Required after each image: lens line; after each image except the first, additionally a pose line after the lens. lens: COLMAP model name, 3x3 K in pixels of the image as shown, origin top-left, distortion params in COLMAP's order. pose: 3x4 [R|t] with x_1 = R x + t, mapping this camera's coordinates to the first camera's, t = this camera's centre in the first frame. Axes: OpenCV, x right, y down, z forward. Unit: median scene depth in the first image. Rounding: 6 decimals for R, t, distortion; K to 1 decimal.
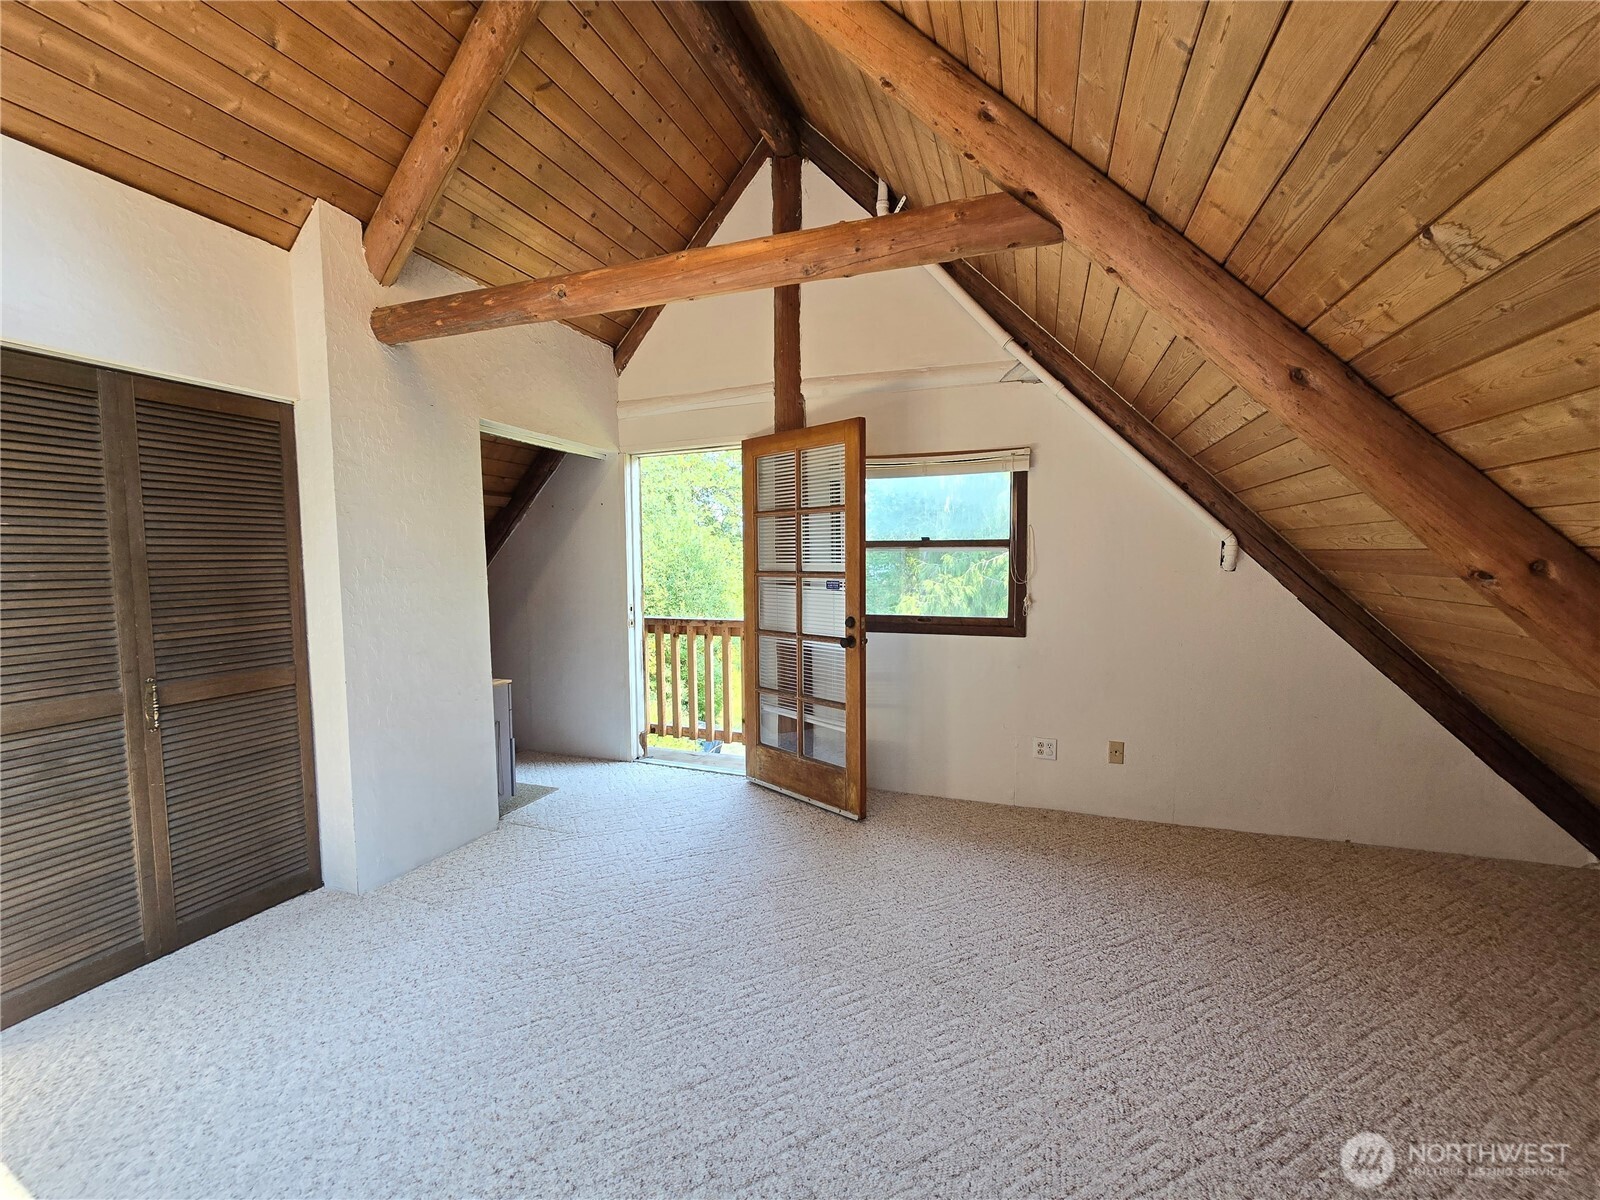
lens RADIAL K [[653.2, 0, 800.9], [0, 653.2, 609.8], [0, 0, 1]] dist [-0.001845, -0.000457]
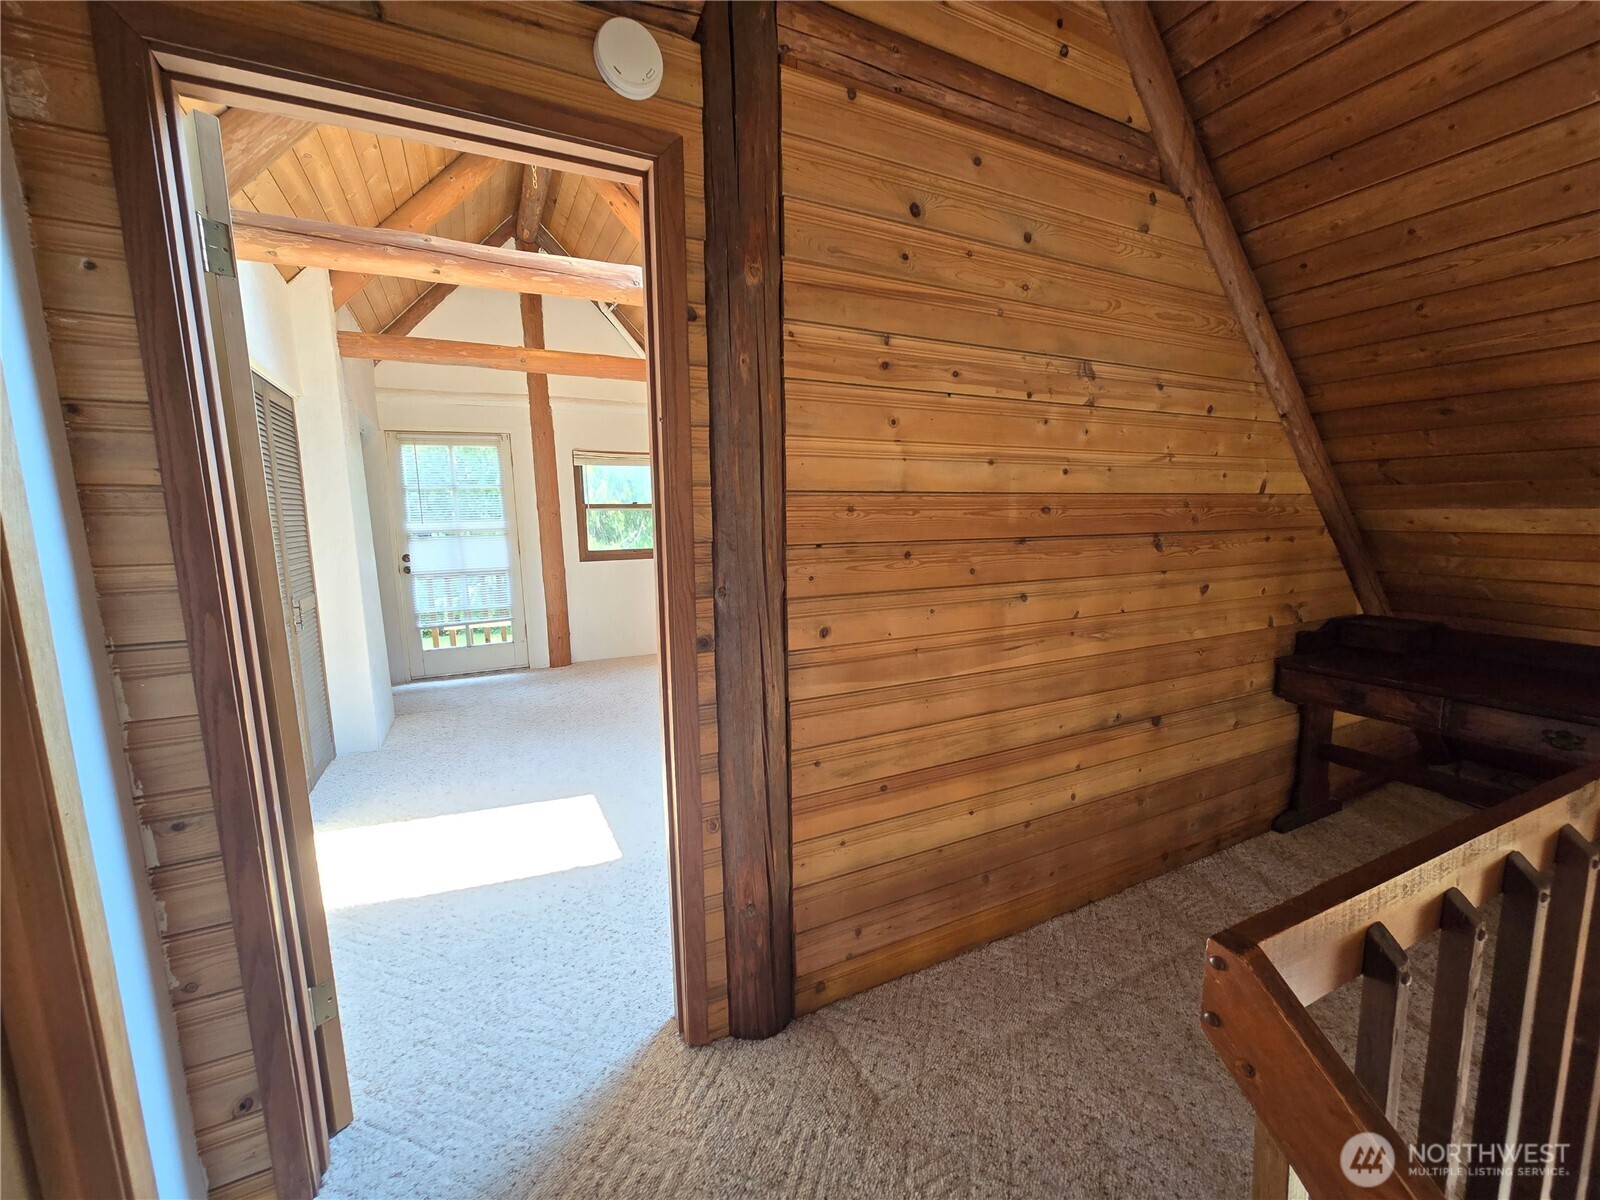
lens RADIAL K [[652.5, 0, 802.0], [0, 652.5, 609.3], [0, 0, 1]] dist [-0.001227, -0.000357]
pose [[0.686559, -0.109394, 0.718798, -1.087964], [0.069280, 0.993961, 0.085099, 0.073759], [-0.723766, -0.008627, 0.689991, -0.694433]]
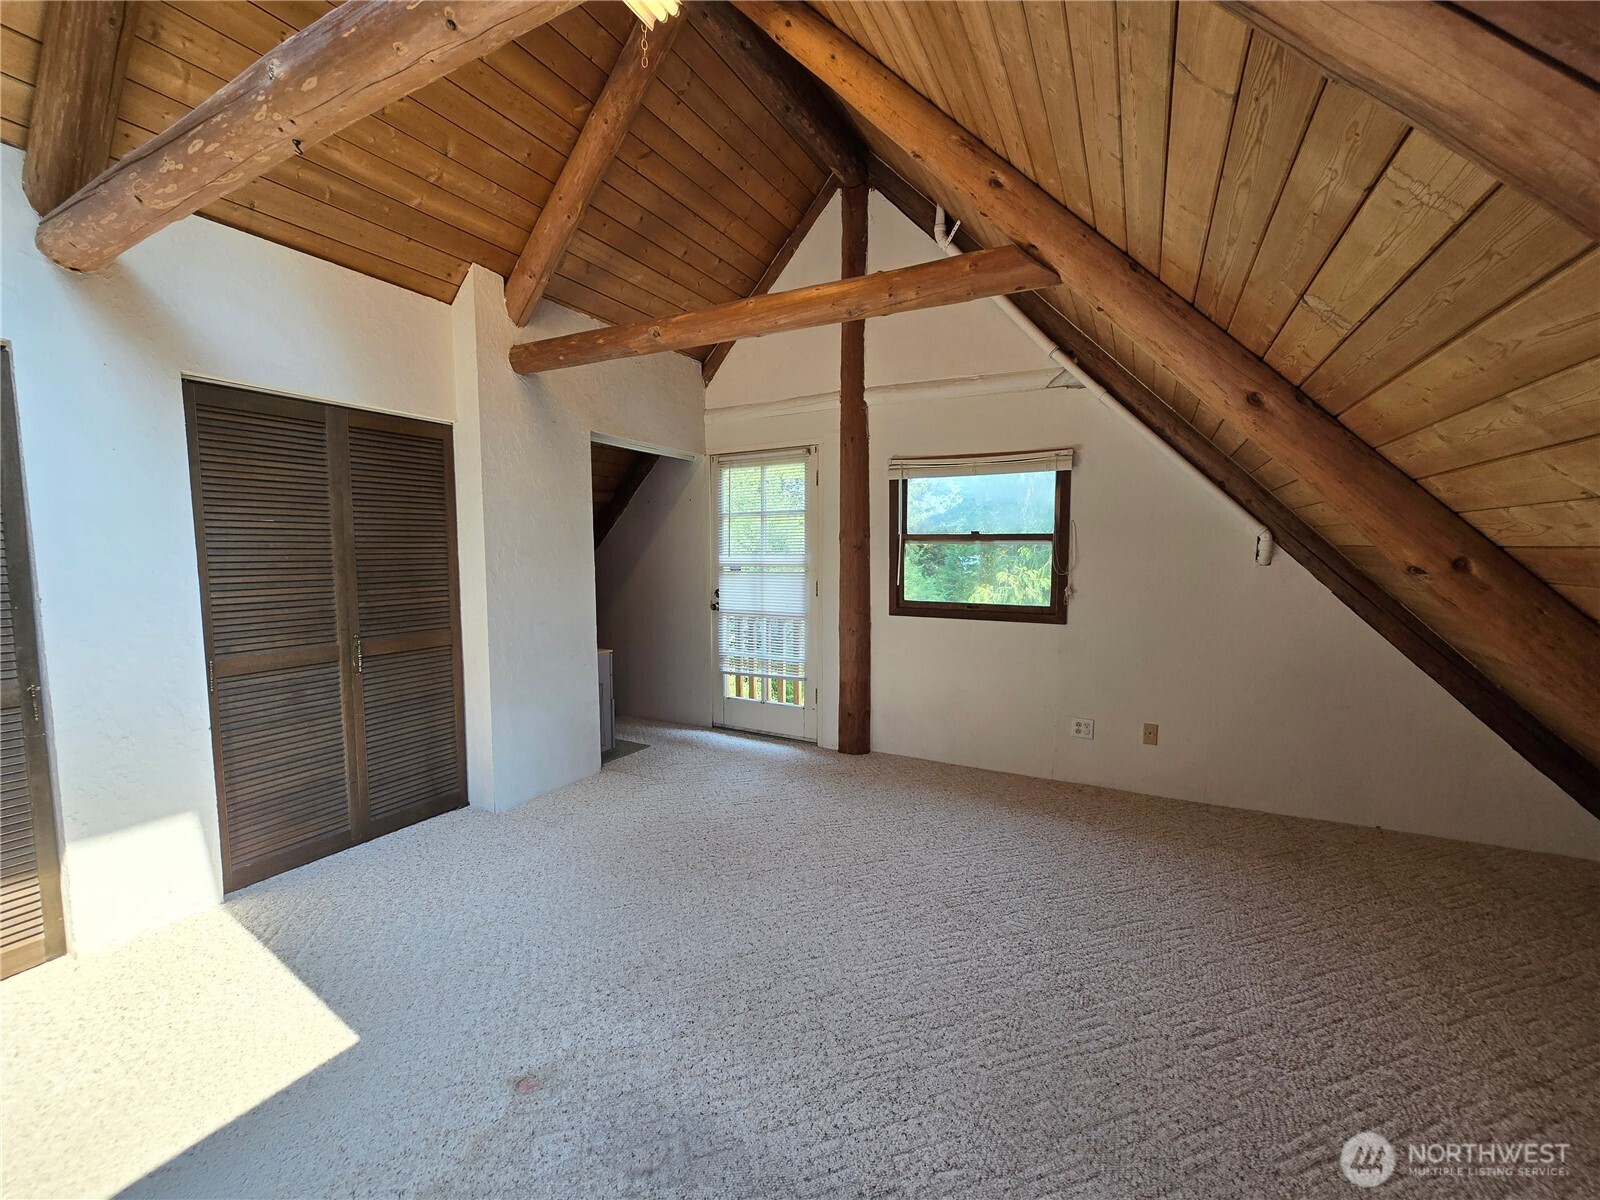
lens RADIAL K [[652.5, 0, 802.0], [0, 652.5, 609.3], [0, 0, 1]] dist [-0.001227, -0.000357]
pose [[0.990793, 0.020771, -0.133784, 0.075670], [-0.018793, 0.999695, 0.016026, 0.010953], [0.134076, -0.013364, 0.990881, -0.176111]]
